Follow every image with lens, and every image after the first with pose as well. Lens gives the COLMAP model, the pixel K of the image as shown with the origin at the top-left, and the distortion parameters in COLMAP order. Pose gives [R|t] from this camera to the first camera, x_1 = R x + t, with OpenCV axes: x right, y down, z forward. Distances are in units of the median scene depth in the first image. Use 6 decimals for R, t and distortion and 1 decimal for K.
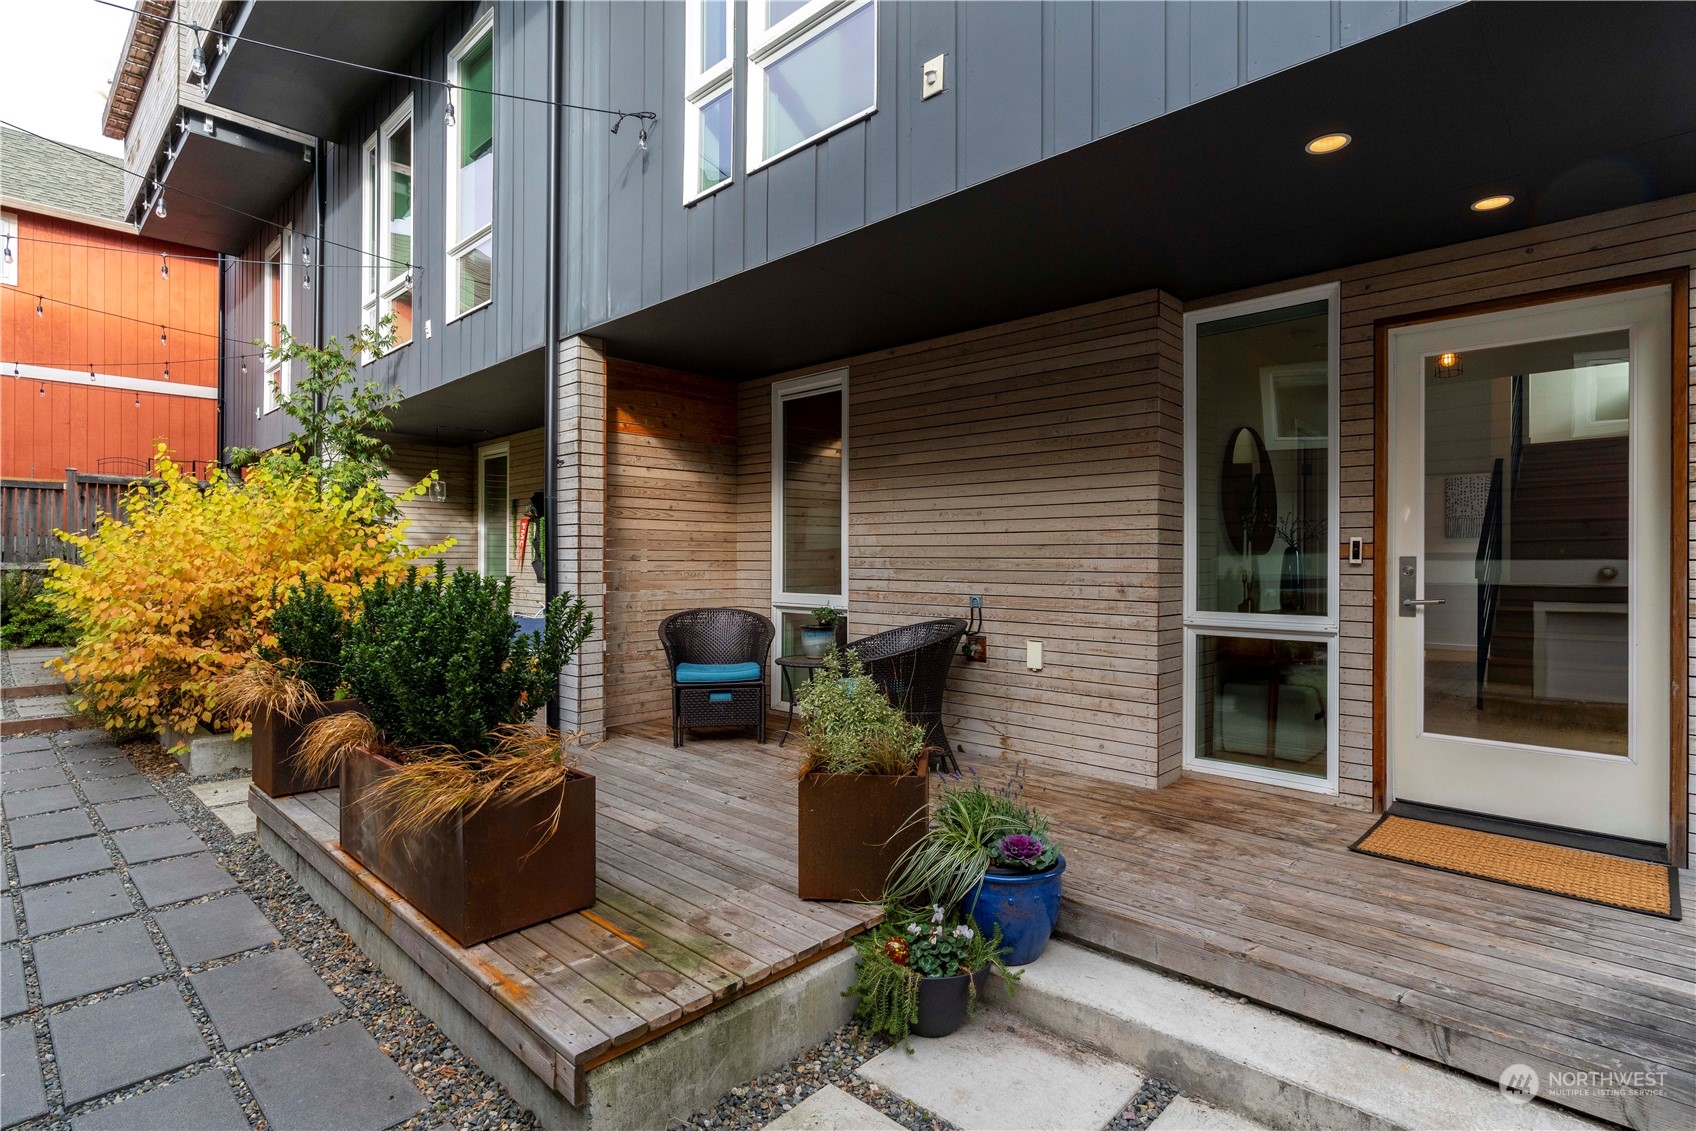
lens RADIAL K [[823.4, 0, 844.0], [0, 823.4, 558.3], [0, 0, 1]] dist [-0.001652, 0.001223]
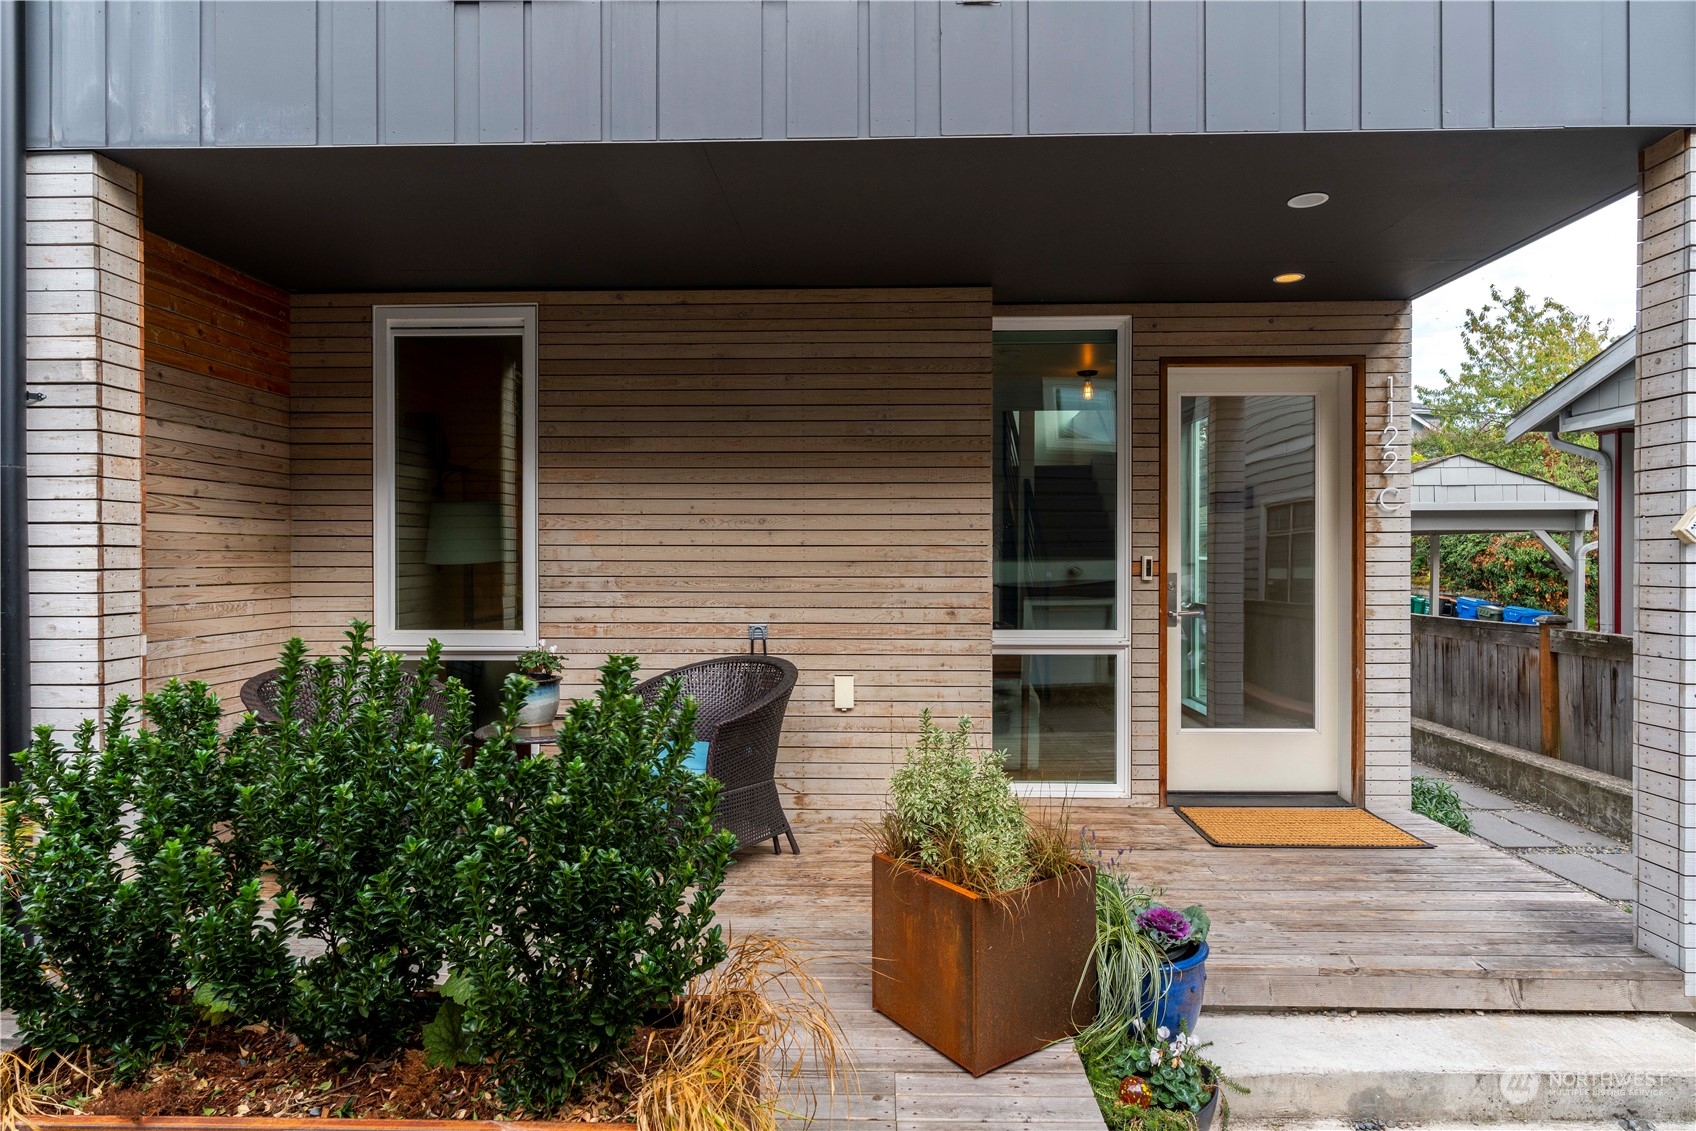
lens RADIAL K [[933.2, 0, 848.0], [0, 933.2, 565.5], [0, 0, 1]] dist [-0.001323, 0.000855]
pose [[0.748406, -0.008498, 0.663186, -0.399064], [0.002956, 0.999951, 0.009477, -0.021210], [-0.663234, -0.005132, 0.748394, 0.282986]]
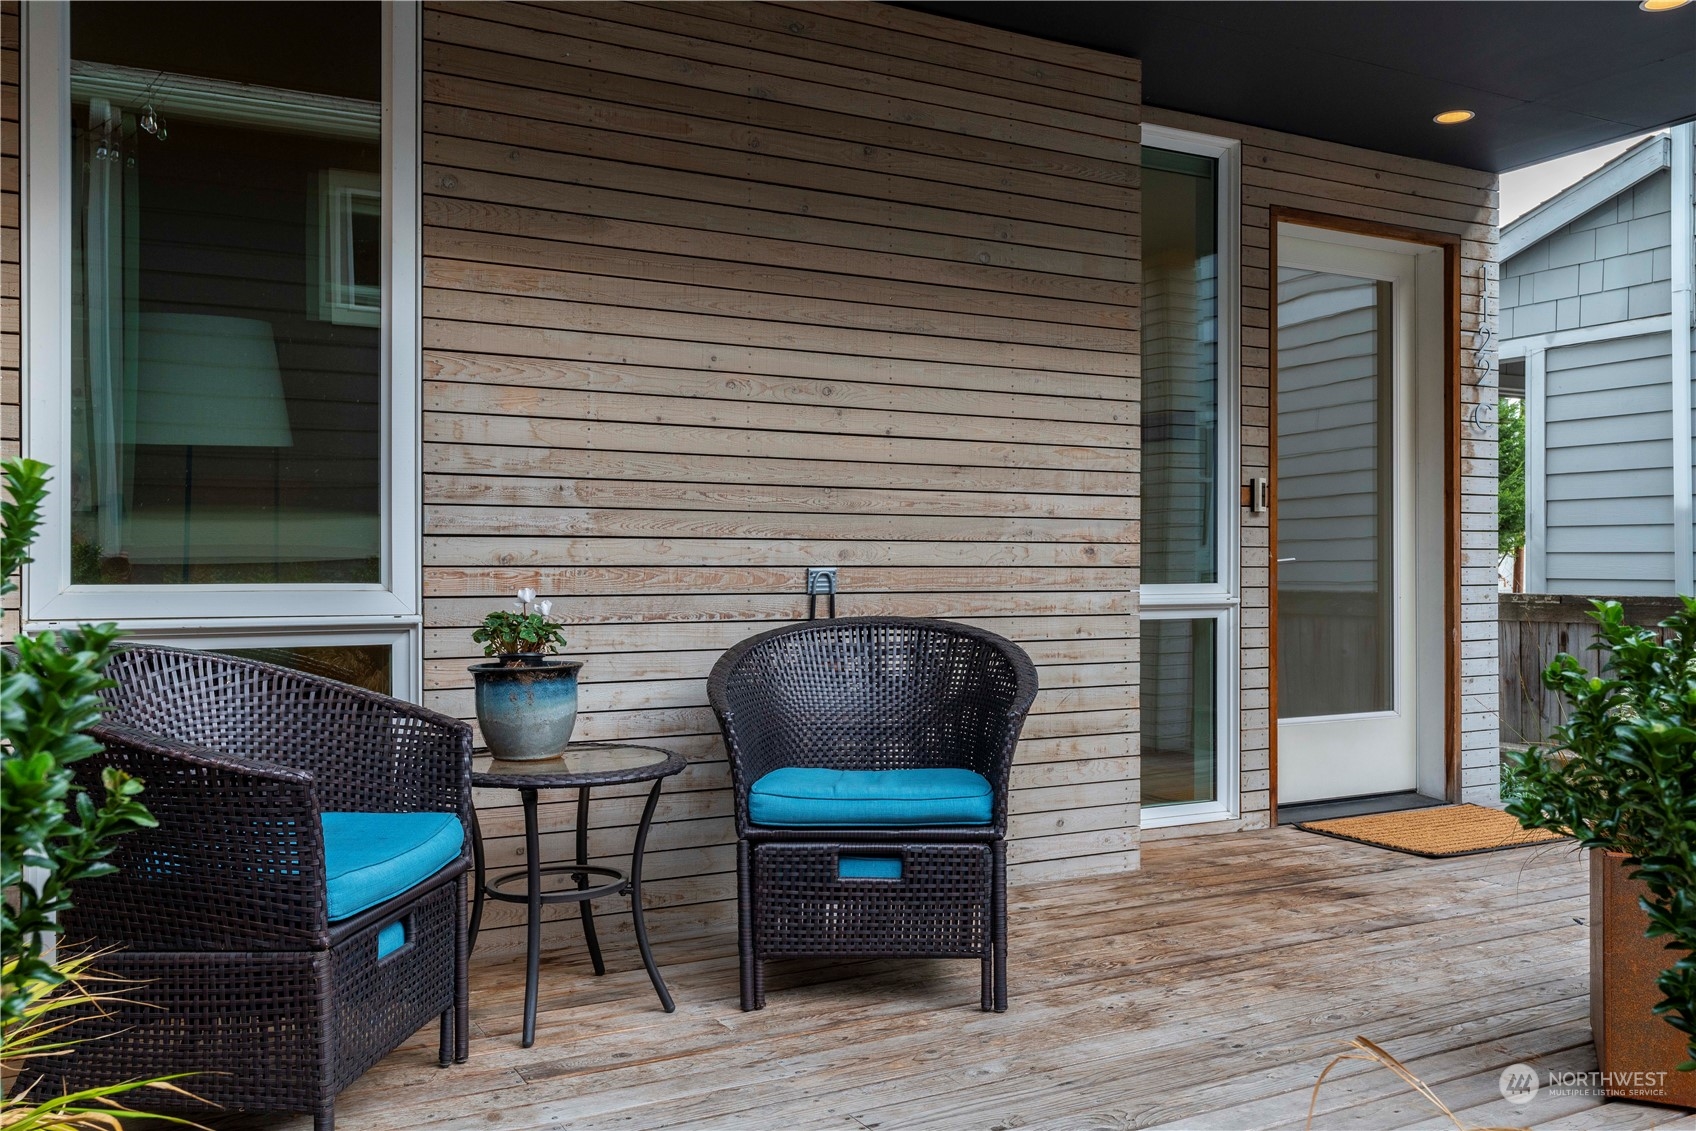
lens RADIAL K [[1396.9, 0, 848.0], [0, 1396.9, 565.5], [0, 0, 1]] dist [0.008964, 0.005944]
pose [[0.308232, -0.001428, 0.951310, -0.619592], [-0.000840, 0.999998, 0.001773, 0.045173], [-0.951311, -0.001345, 0.308230, 0.793801]]
